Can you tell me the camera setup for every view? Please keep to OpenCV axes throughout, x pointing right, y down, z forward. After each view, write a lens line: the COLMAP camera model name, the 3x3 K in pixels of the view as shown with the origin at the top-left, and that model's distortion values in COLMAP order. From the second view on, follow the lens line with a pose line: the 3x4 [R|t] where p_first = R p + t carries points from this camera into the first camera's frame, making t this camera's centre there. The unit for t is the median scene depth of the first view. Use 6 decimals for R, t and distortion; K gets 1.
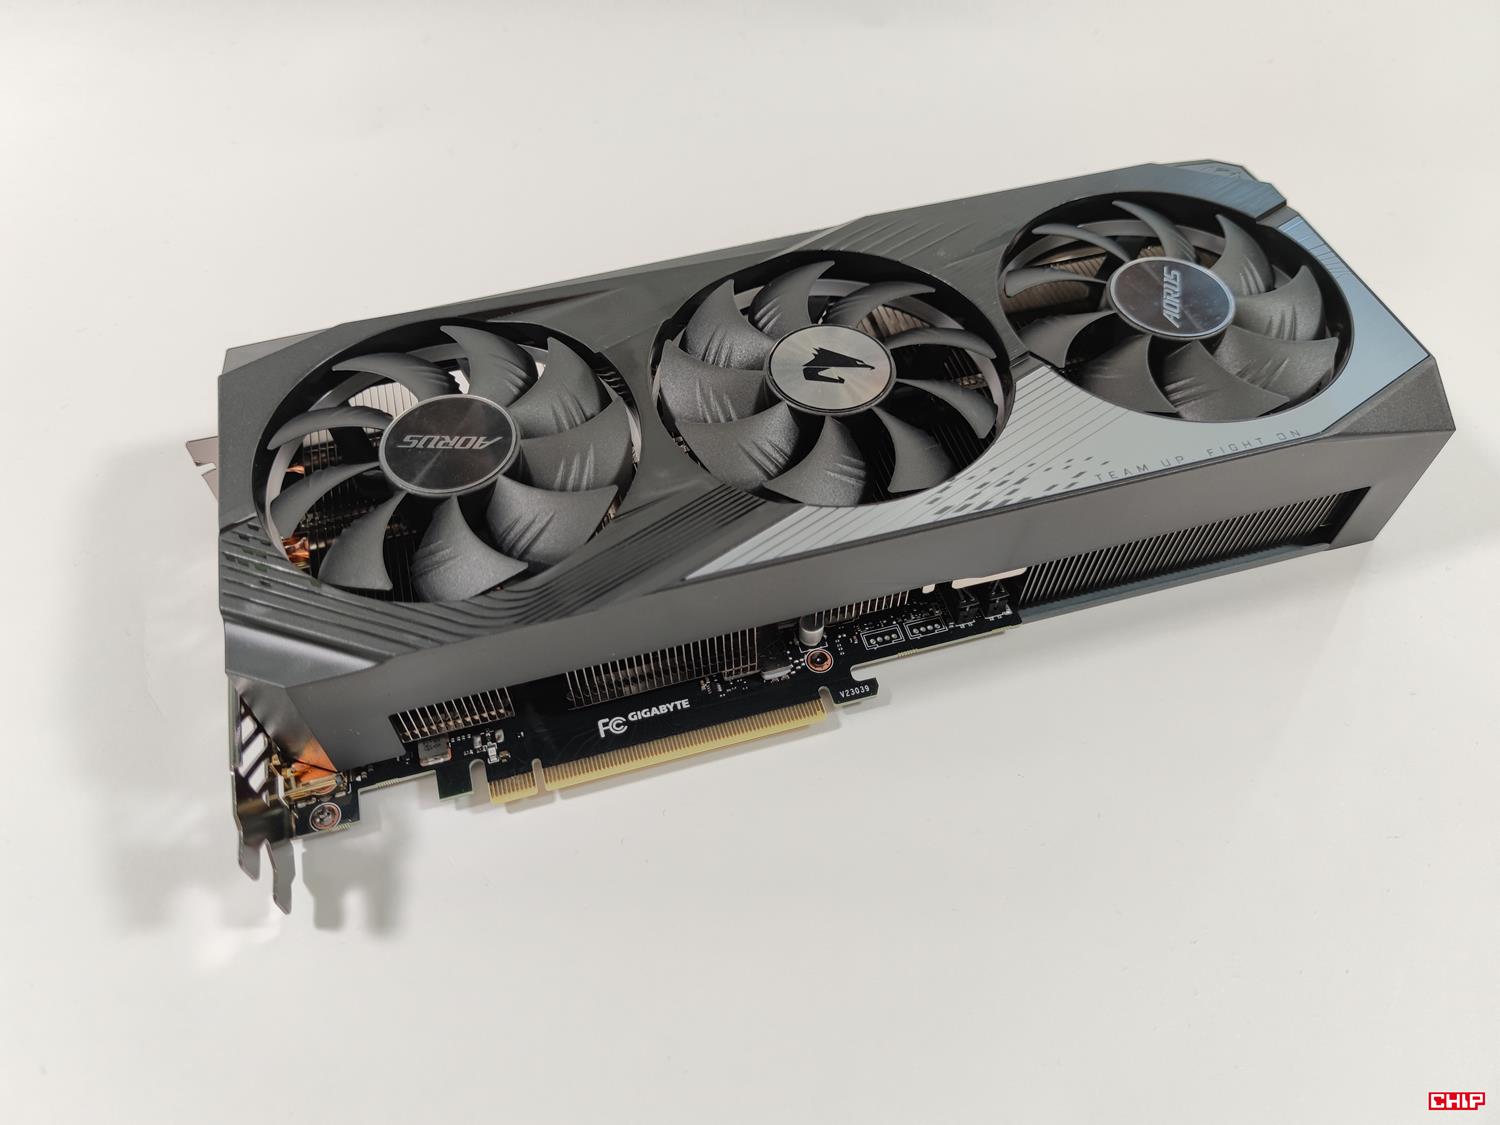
lens RADIAL K [[1146.7, 0, 750.0], [0, 1146.7, 562.5], [0, 0, 1]] dist [0.023014, -0.066169]
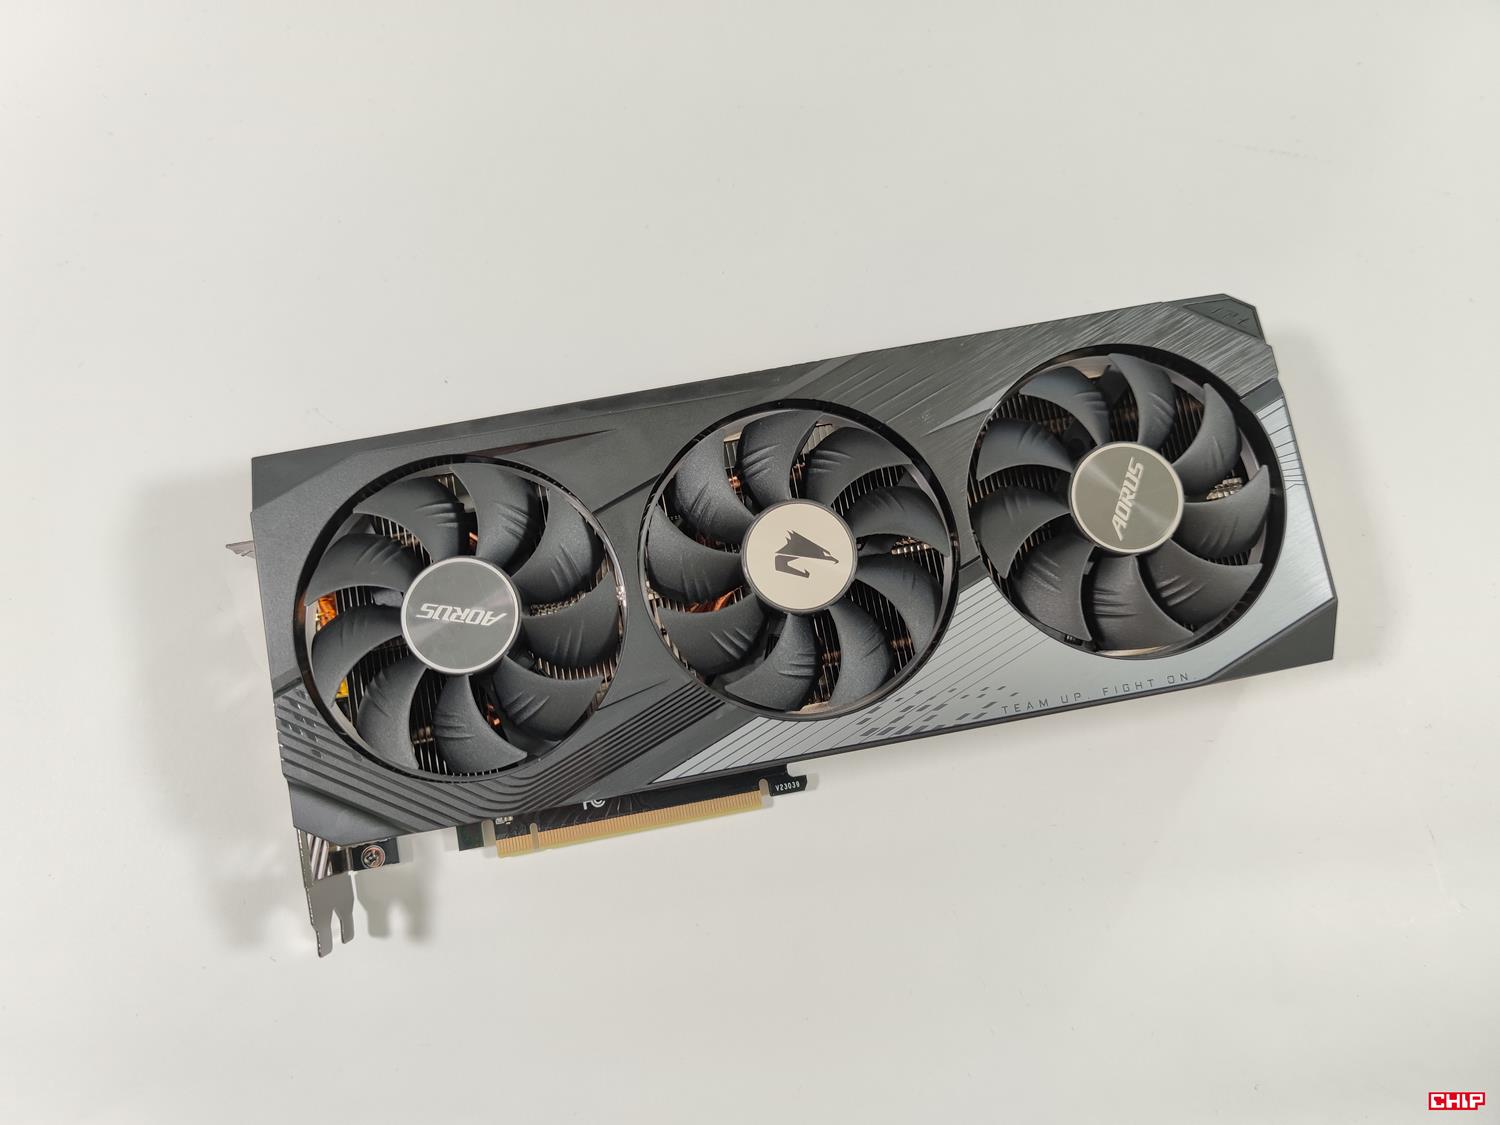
lens RADIAL K [[1132.0, 0, 750.0], [0, 1132.0, 562.5], [0, 0, 1]] dist [0.023702, -0.002542]
pose [[0.994415, 0.103345, 0.021420, -0.001345], [-0.101100, 0.874491, 0.474388, -0.721169], [0.030293, -0.473904, 0.880055, 0.025364]]
